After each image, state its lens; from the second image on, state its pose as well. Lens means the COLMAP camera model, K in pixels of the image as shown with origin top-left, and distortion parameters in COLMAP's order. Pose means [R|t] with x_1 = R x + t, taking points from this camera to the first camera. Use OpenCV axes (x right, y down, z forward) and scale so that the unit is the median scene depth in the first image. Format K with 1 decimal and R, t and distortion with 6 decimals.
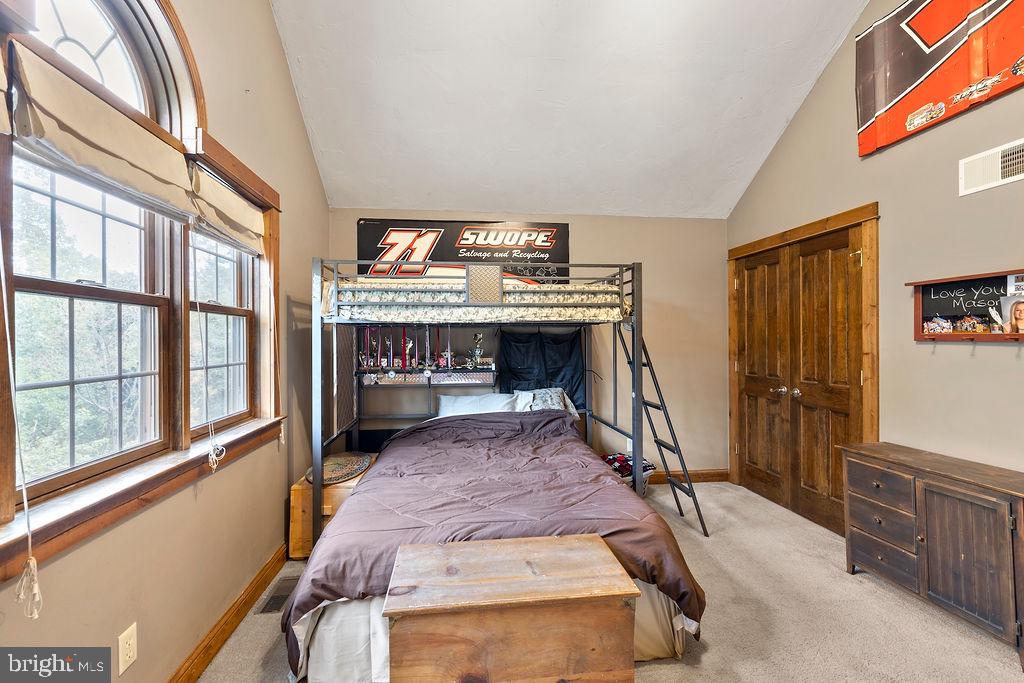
lens RADIAL K [[438.6, 0, 507.1], [0, 438.6, 339.5], [0, 0, 1]] dist [0.001586, 0.000603]
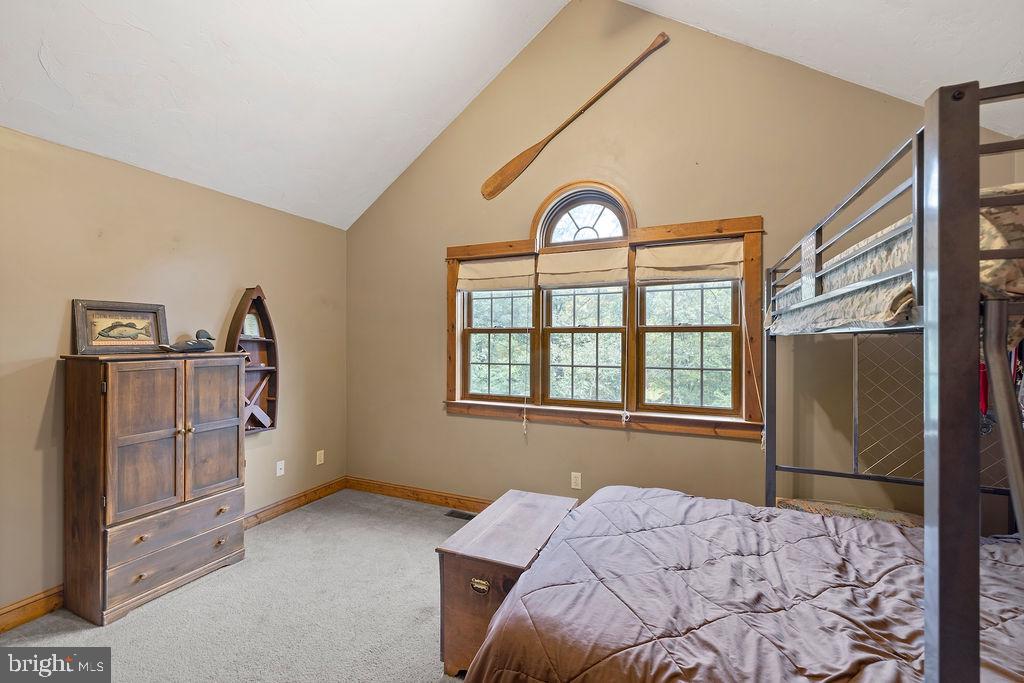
lens RADIAL K [[438.6, 0, 510.5], [0, 438.6, 338.9], [0, 0, 1]] dist [0.001586, 0.000603]
pose [[-0.508901, 0.007825, -0.860790, 0.697650], [0.002727, 0.999968, 0.007478, -0.038816], [0.860821, 0.001458, -0.508906, 0.961194]]
